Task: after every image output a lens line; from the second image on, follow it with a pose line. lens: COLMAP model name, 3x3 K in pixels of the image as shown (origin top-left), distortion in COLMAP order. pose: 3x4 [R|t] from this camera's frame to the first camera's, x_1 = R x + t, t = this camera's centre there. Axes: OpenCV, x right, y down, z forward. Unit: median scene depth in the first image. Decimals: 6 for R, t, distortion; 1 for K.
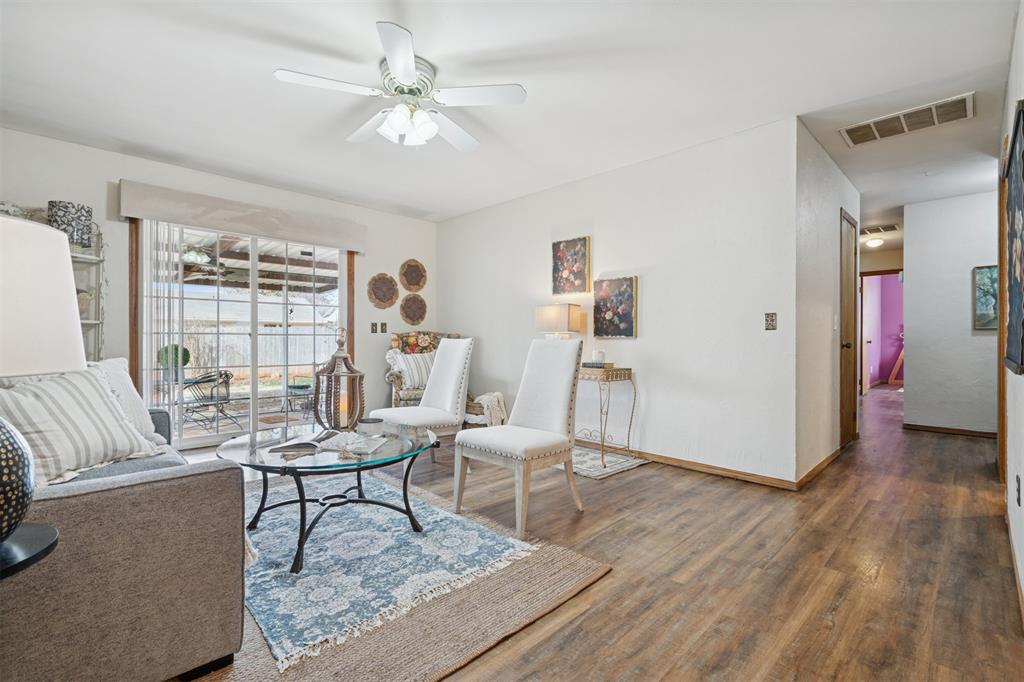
lens RADIAL K [[462.0, 0, 511.6], [0, 462.0, 334.3], [0, 0, 1]] dist [-0.001520, -0.000007]
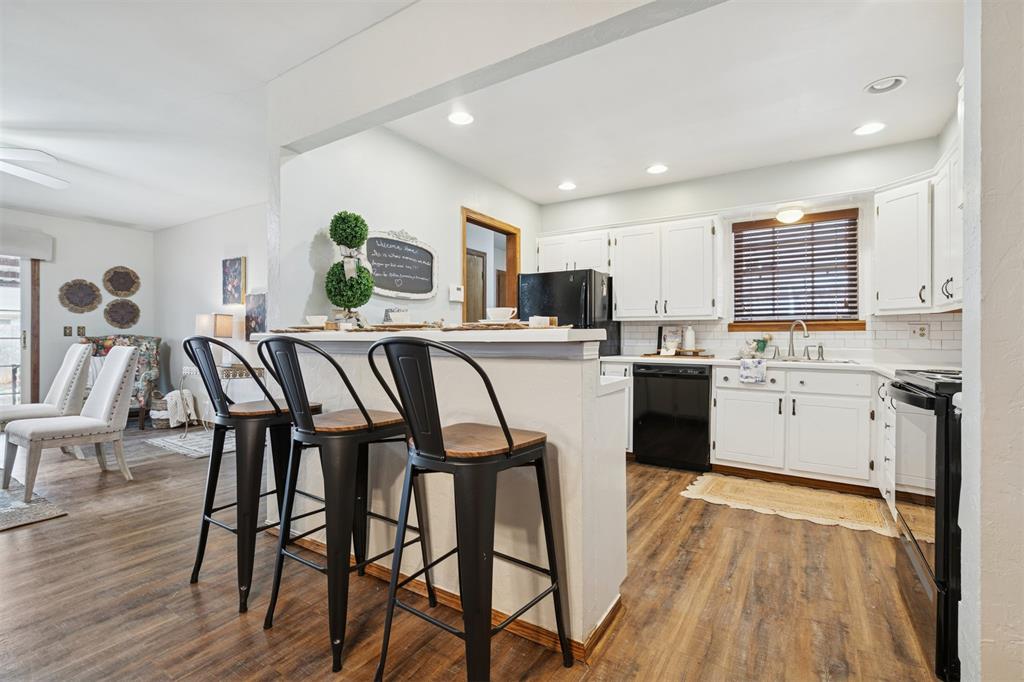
lens RADIAL K [[462.0, 0, 511.6], [0, 462.0, 334.3], [0, 0, 1]] dist [-0.001520, -0.000007]
pose [[0.976278, 0.006132, 0.216433, 0.450785], [-0.006931, 0.999972, 0.002934, -0.016917], [-0.216409, -0.004364, 0.976293, -0.236117]]
